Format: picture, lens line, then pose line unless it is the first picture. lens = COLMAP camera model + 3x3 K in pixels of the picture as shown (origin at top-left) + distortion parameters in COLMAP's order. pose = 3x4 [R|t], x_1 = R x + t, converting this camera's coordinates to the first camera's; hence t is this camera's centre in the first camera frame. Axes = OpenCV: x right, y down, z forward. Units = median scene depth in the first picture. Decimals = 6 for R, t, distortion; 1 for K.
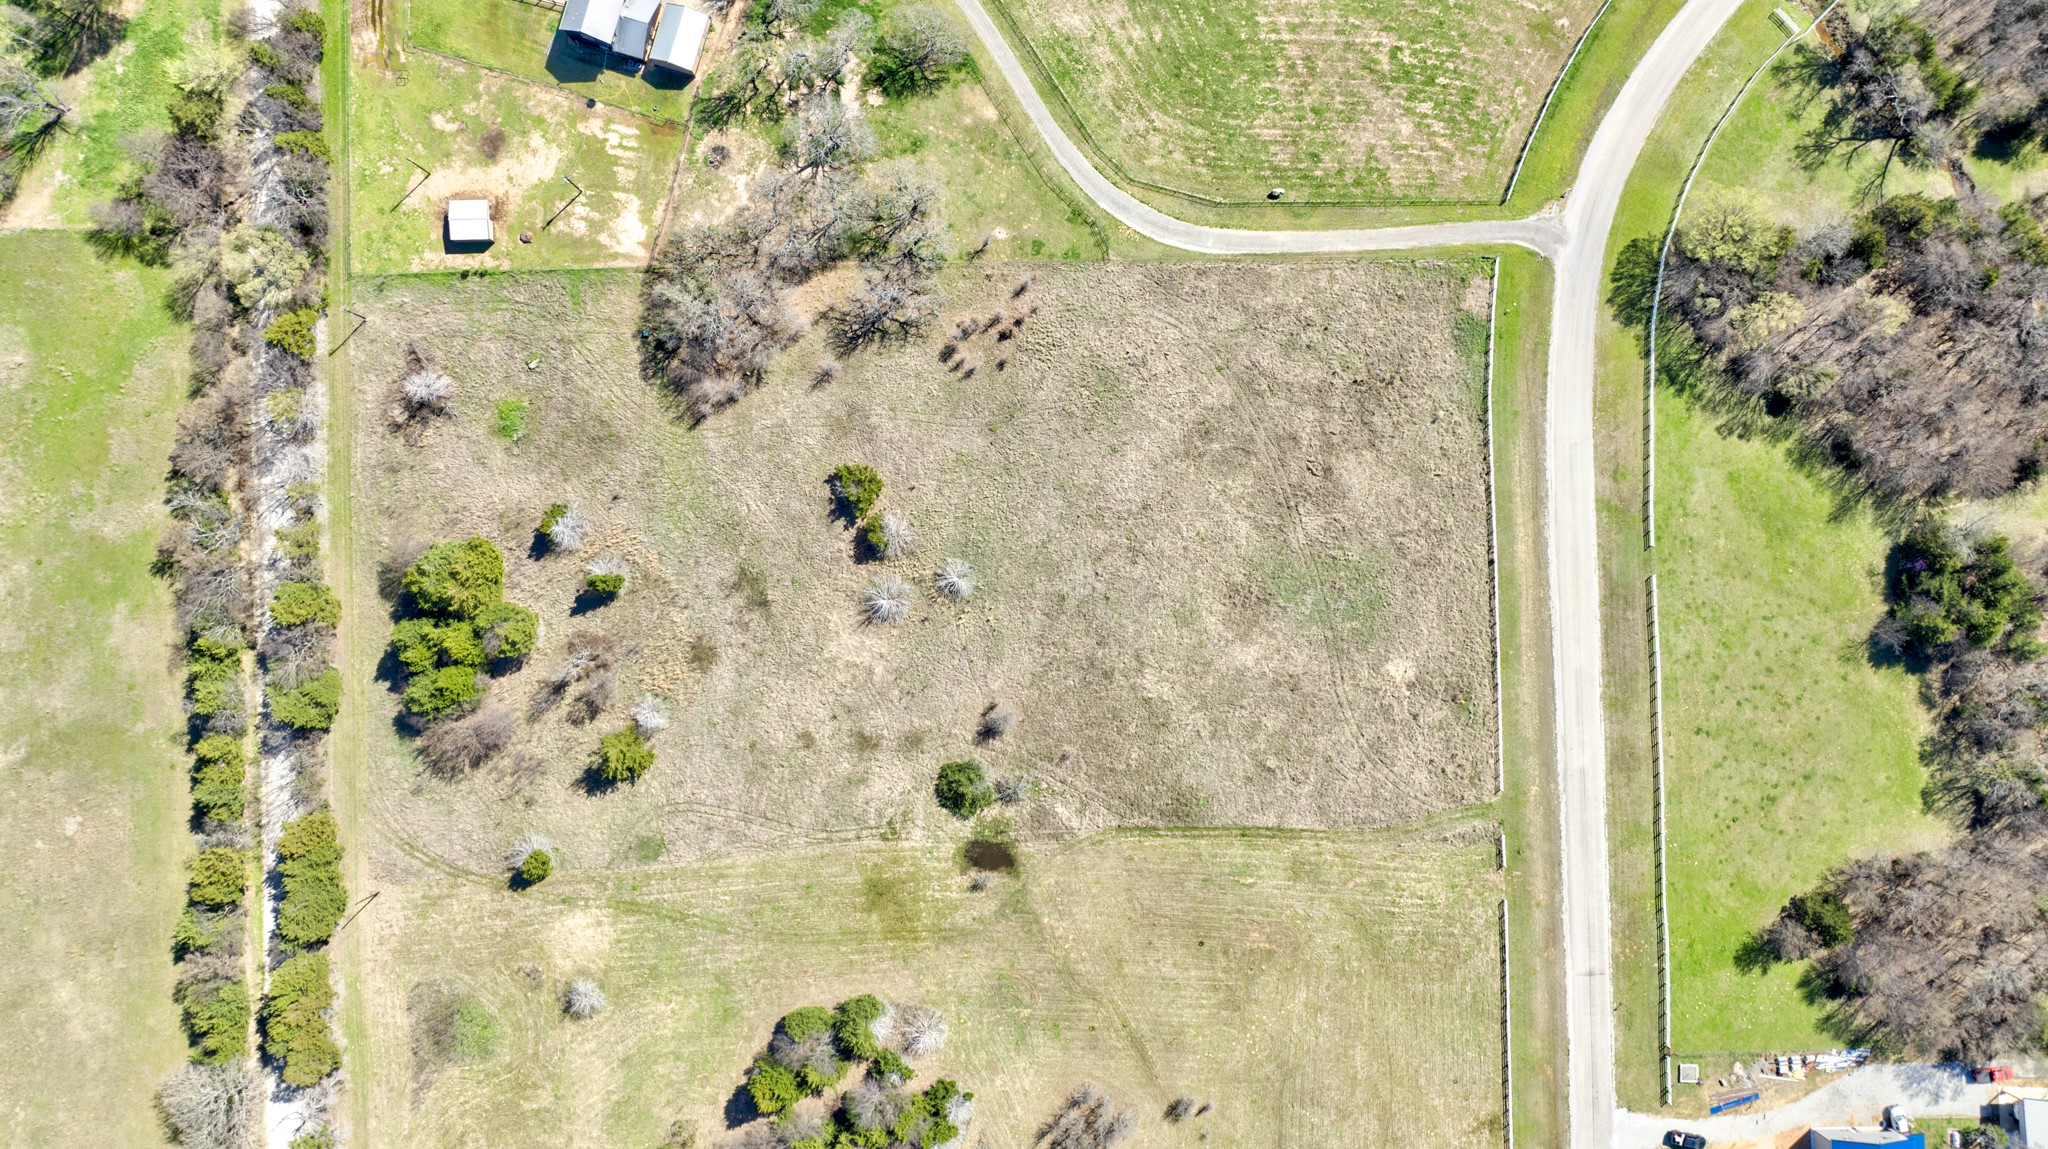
lens RADIAL K [[1453.2, 0, 1030.3], [0, 1453.2, 545.8], [0, 0, 1]] dist [-0.028994, 0.019856]
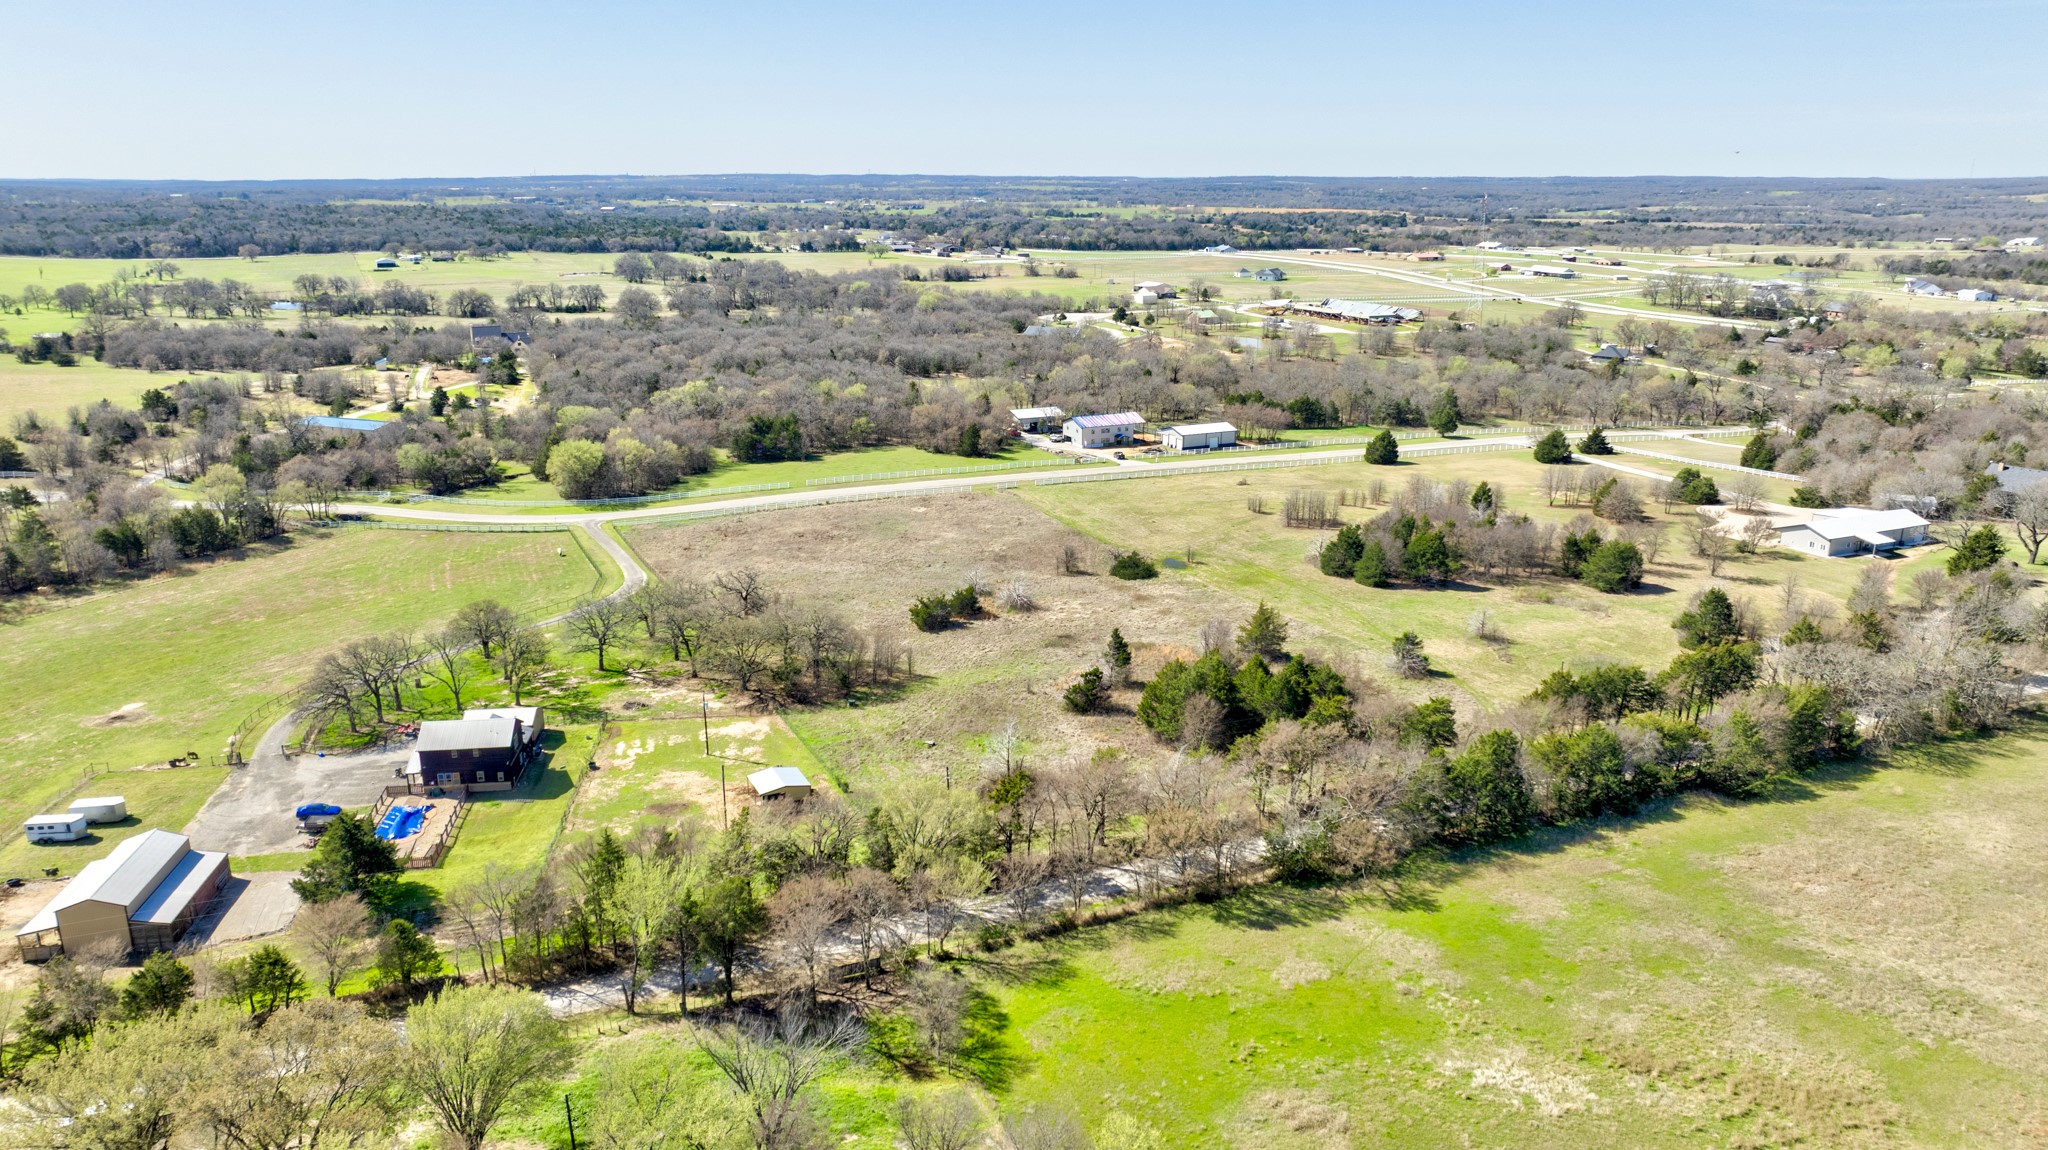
lens RADIAL K [[1444.6, 0, 1031.1], [0, 1444.6, 565.8], [0, 0, 1]] dist [-0.025004, 0.008637]
pose [[-0.409469, -0.239387, 0.880357, -1.065064], [0.912293, -0.099467, 0.397276, -0.387842], [-0.007536, 0.965816, 0.259119, 0.682633]]
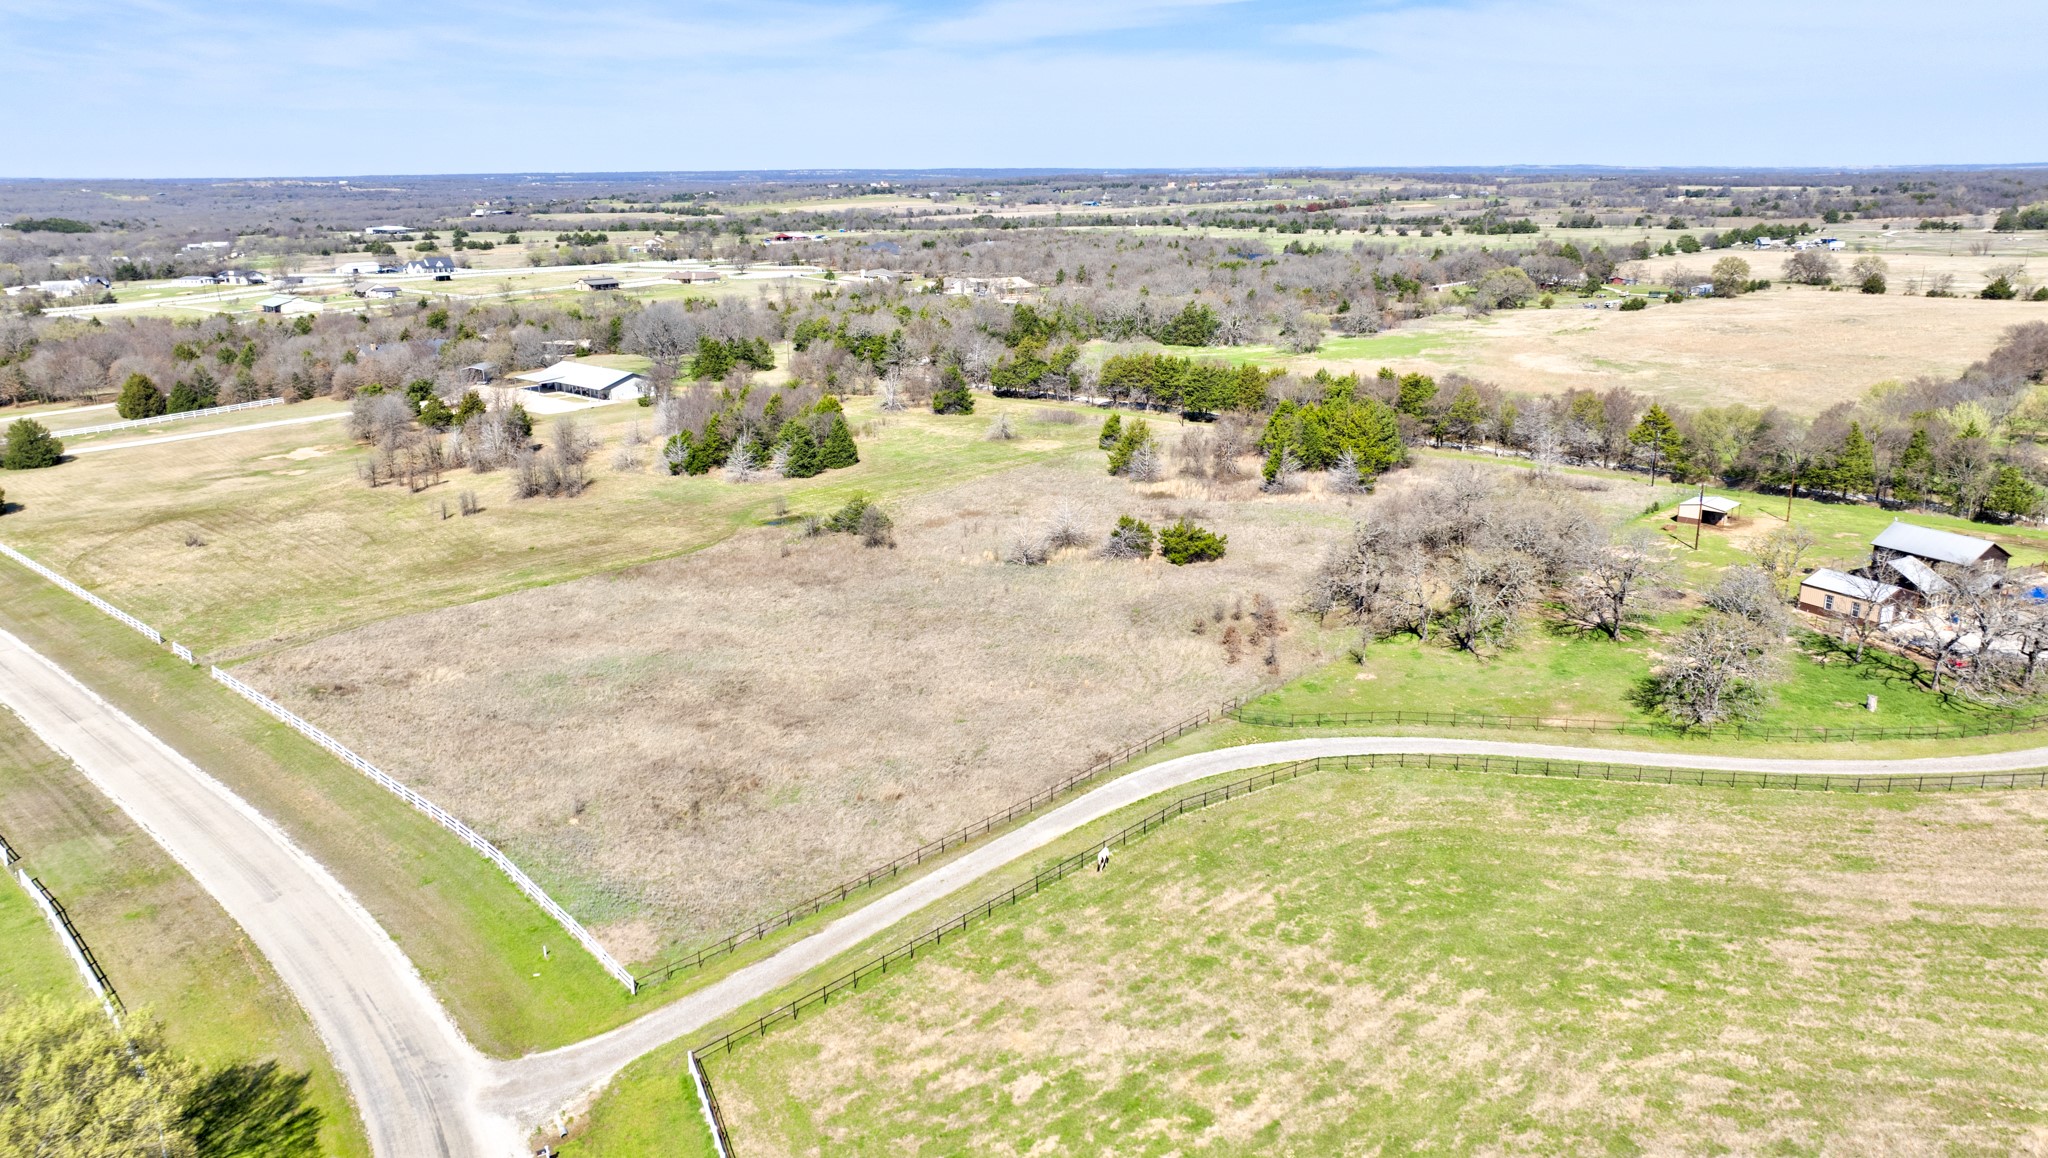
lens RADIAL K [[1455.0, 0, 1025.9], [0, 1455.0, 569.1], [0, 0, 1]] dist [-0.022856, 0.003691]
pose [[-0.711418, 0.196355, -0.674780, 0.496499], [-0.702576, -0.176231, 0.689442, -0.535410], [0.016458, 0.964566, 0.263329, 0.787891]]
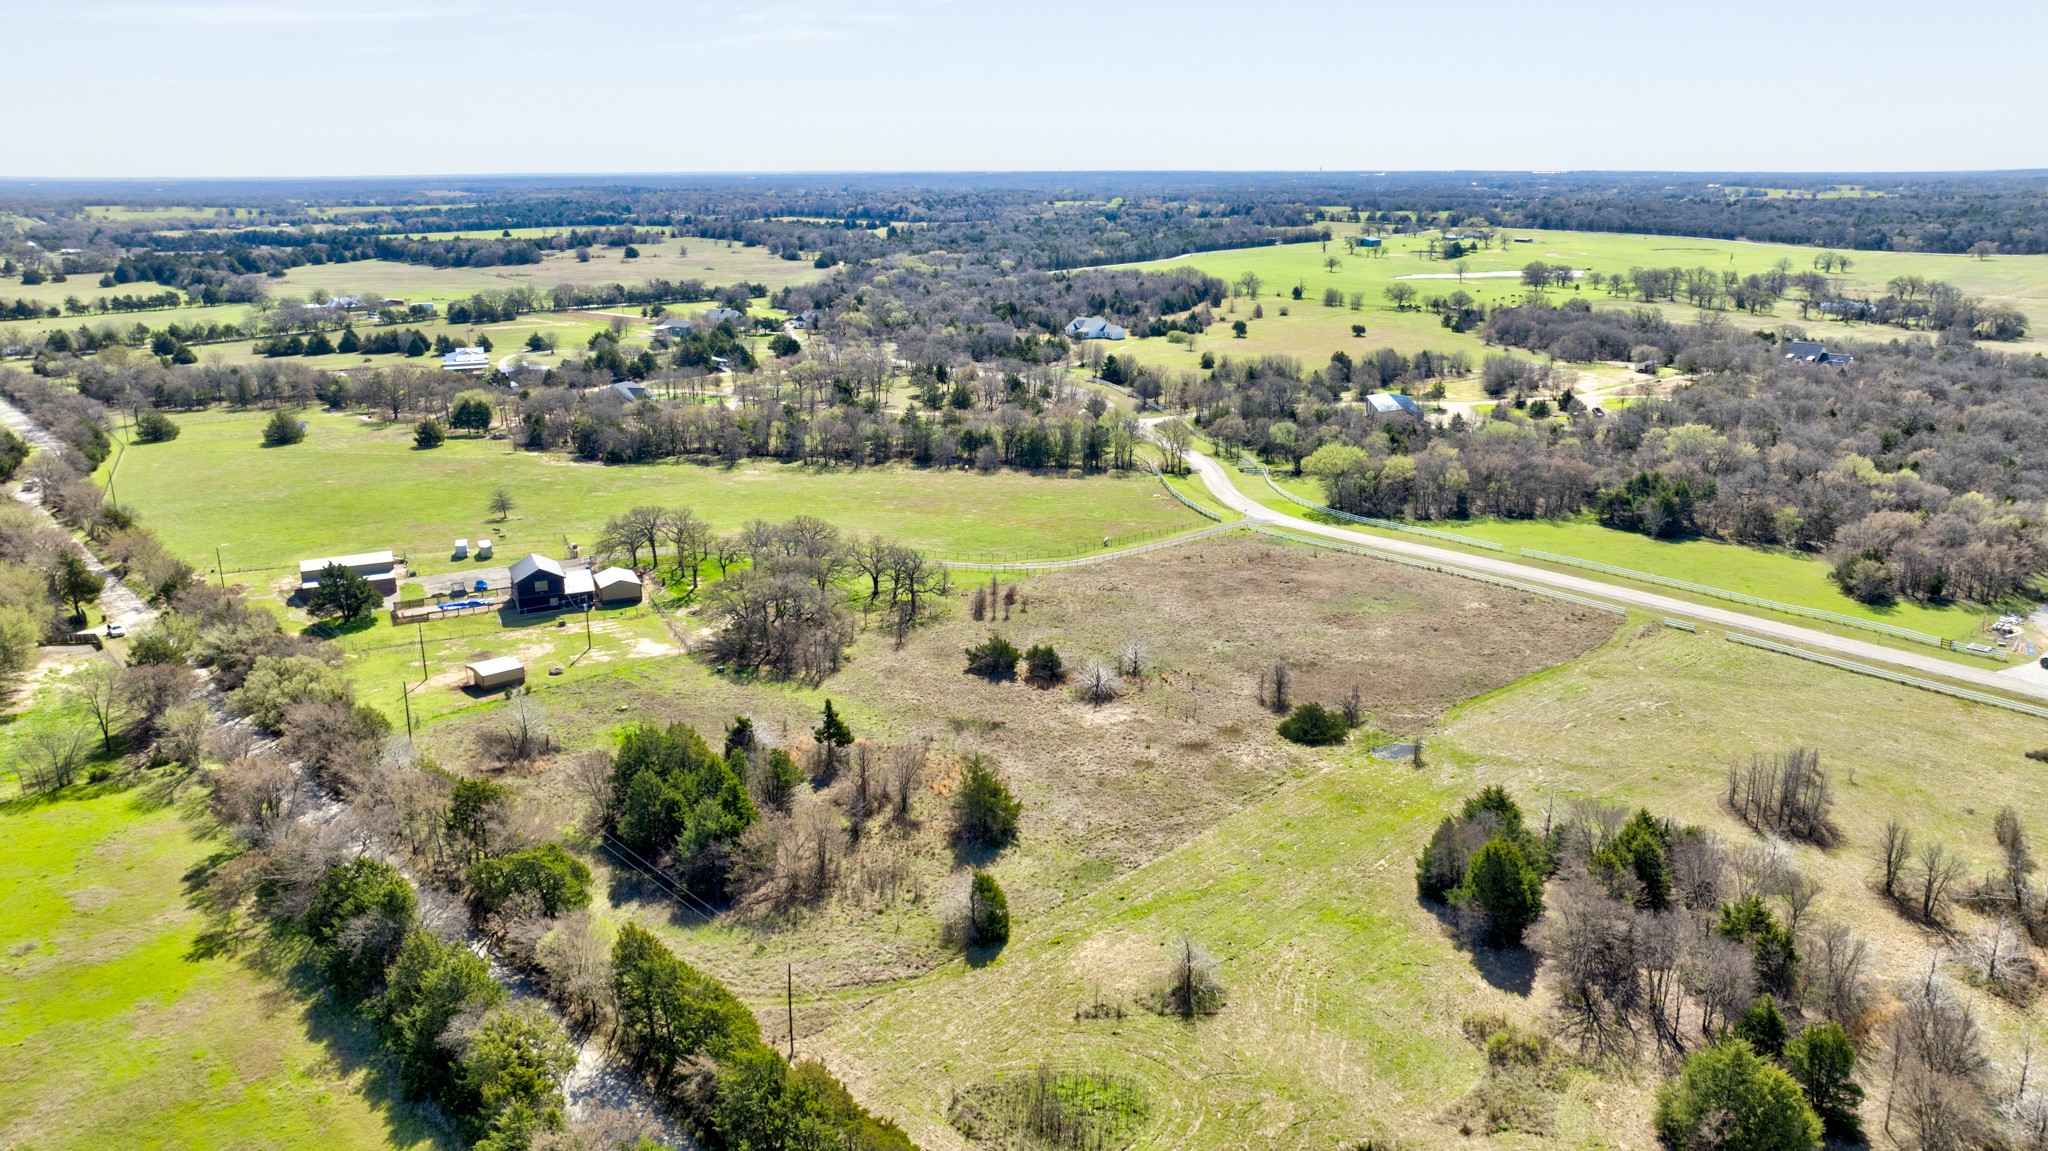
lens RADIAL K [[1453.2, 0, 1030.3], [0, 1453.2, 546.8], [0, 0, 1]] dist [-0.028994, 0.019856]
pose [[0.753643, -0.168780, 0.635244, -0.697874], [0.657280, 0.196733, -0.727515, 0.659118], [-0.002183, 0.965821, 0.259202, 0.670703]]
